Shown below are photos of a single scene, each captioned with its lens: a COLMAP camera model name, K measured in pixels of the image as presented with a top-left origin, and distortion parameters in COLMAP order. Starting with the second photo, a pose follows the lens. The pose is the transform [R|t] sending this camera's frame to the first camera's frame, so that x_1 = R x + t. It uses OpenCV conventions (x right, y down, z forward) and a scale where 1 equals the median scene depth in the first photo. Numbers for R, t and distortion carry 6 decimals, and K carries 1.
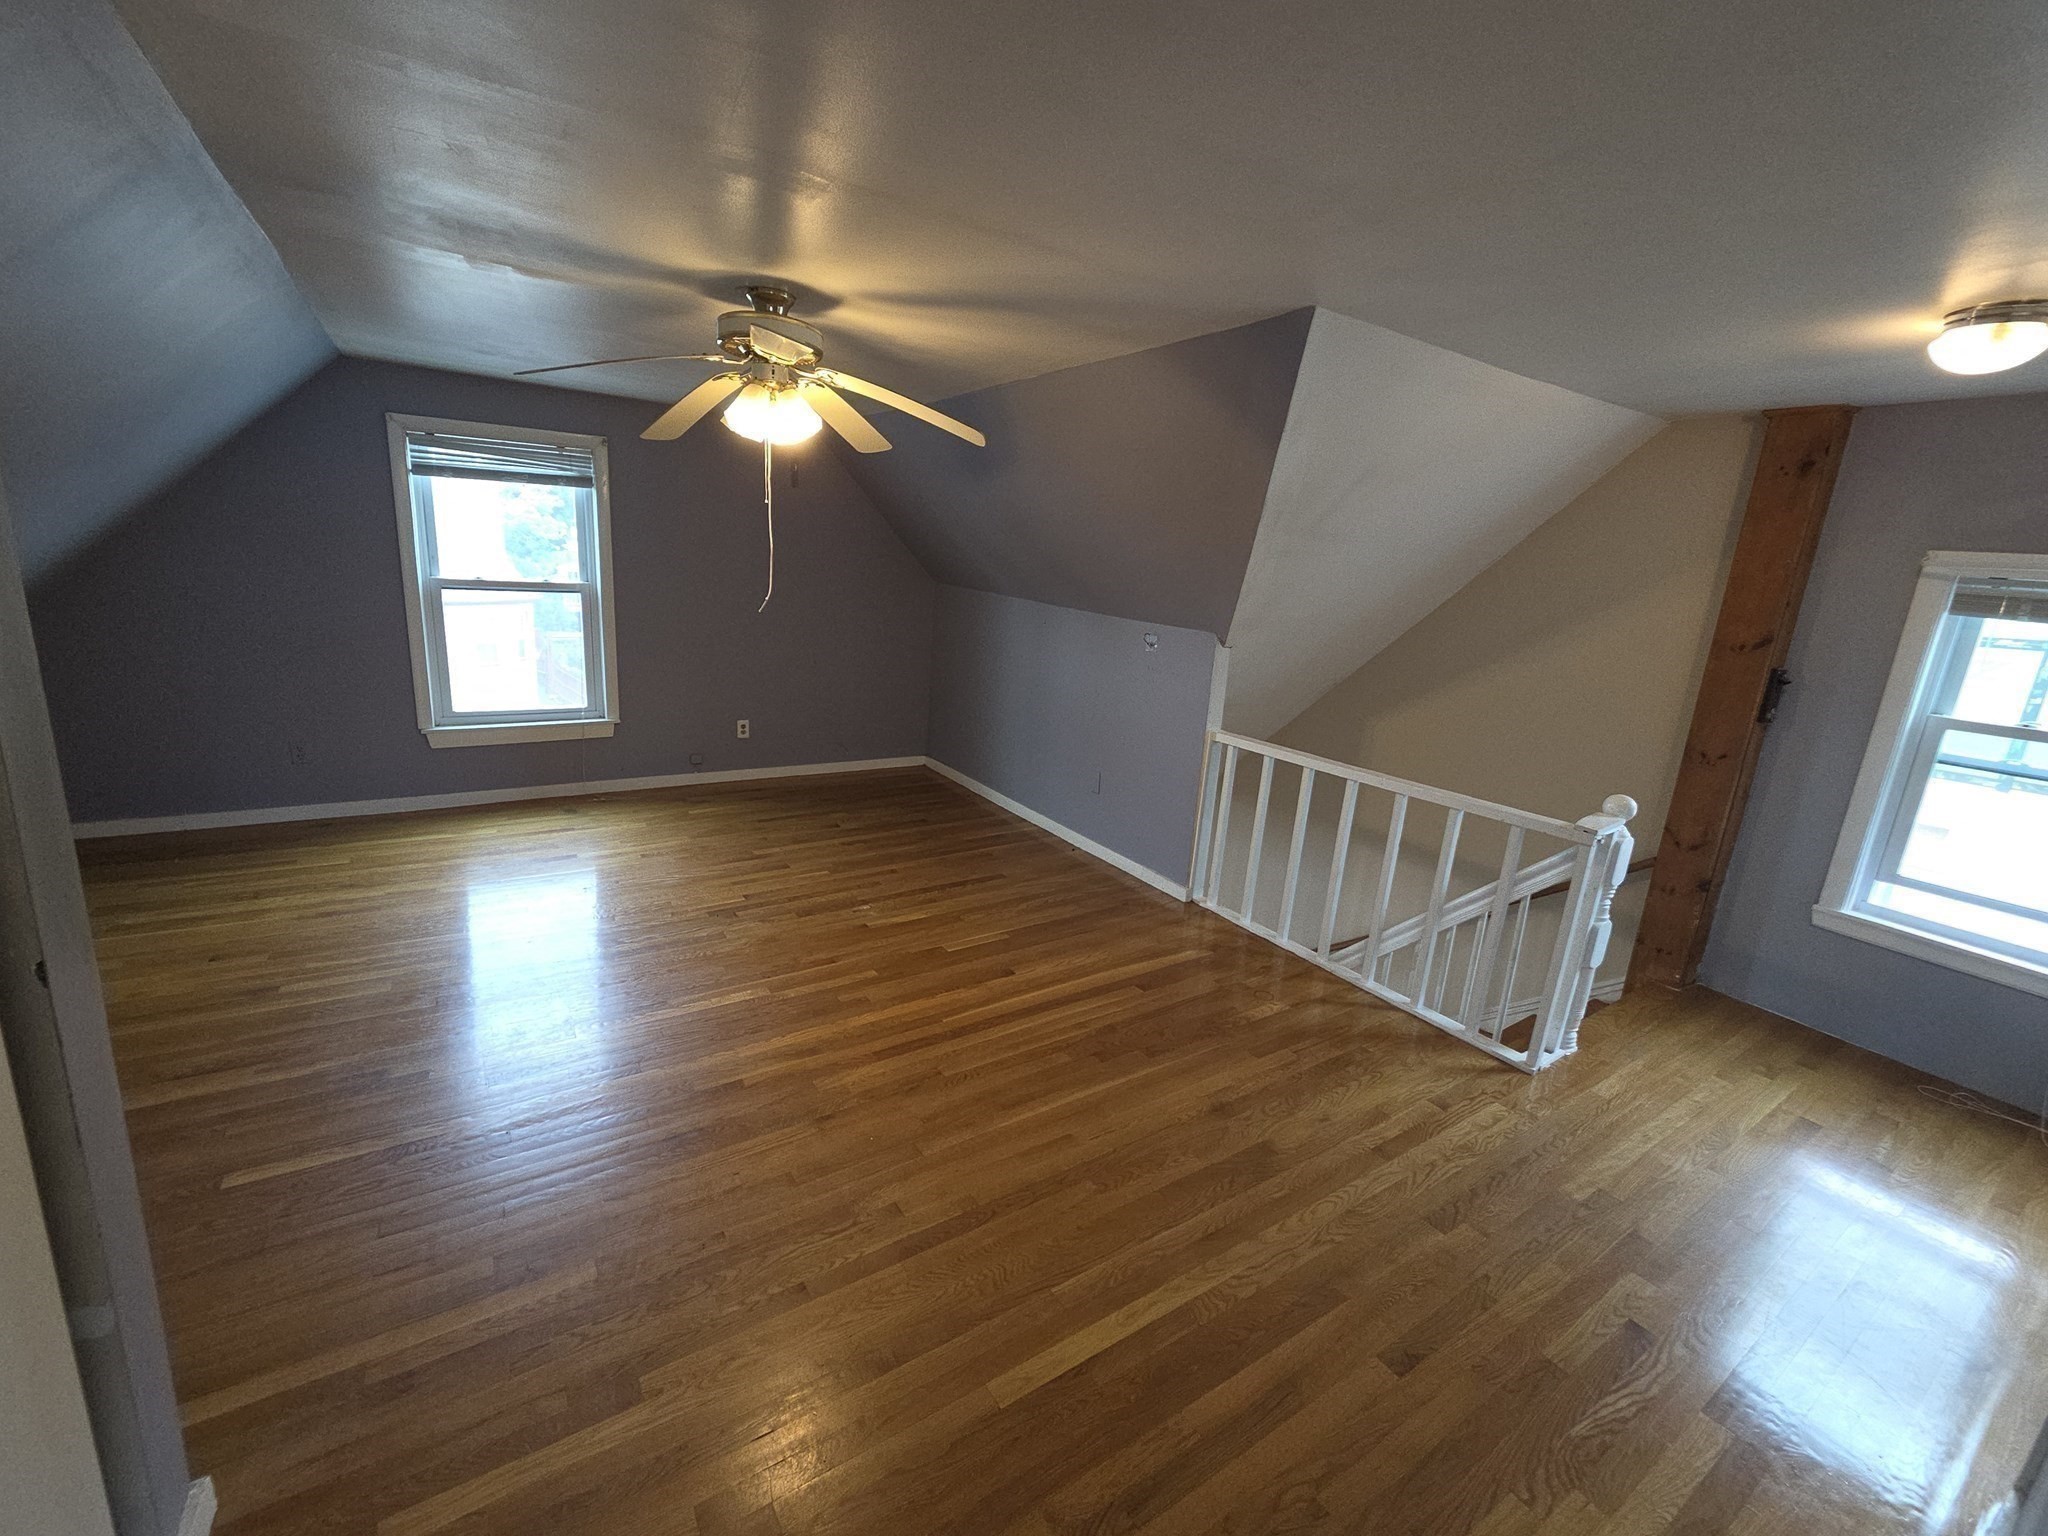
lens RADIAL K [[835.8, 0, 1024.0], [0, 835.8, 768.0], [0, 0, 1]] dist [0.001163, -0.000190]
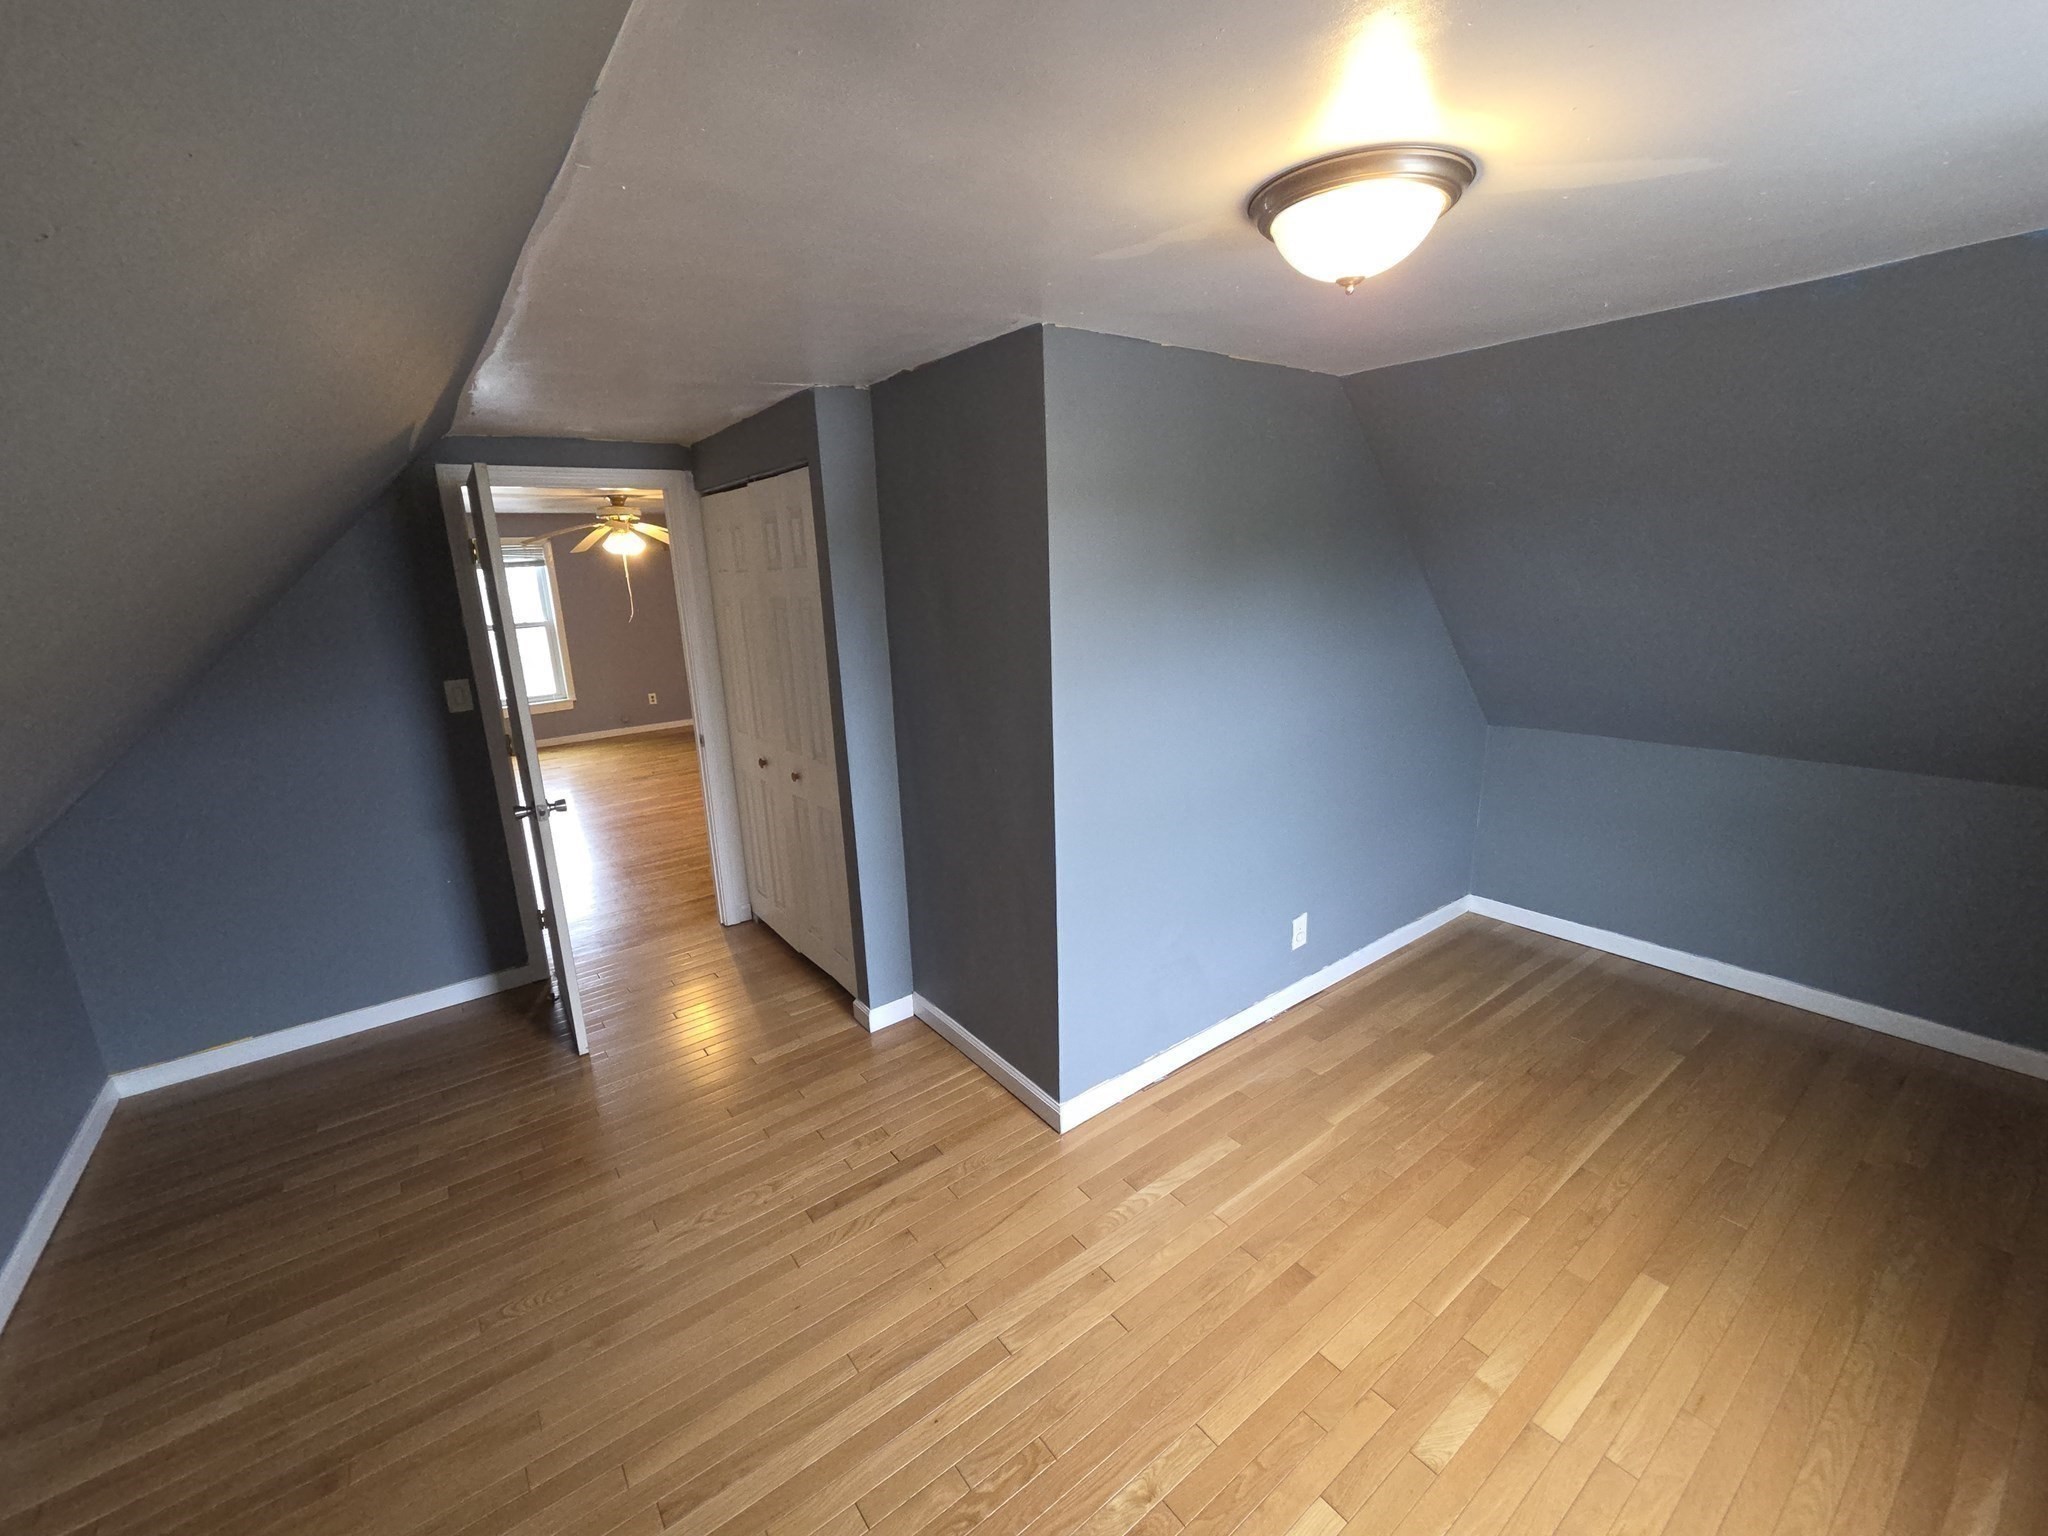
lens RADIAL K [[842.2, 0, 1010.7], [0, 842.2, 760.1], [0, 0, 1]] dist [-0.000248, -0.000038]
pose [[0.992911, -0.116568, 0.023231, 0.394062], [0.116513, 0.993182, 0.003724, 0.189446], [-0.023507, -0.000991, 0.999723, -0.851585]]
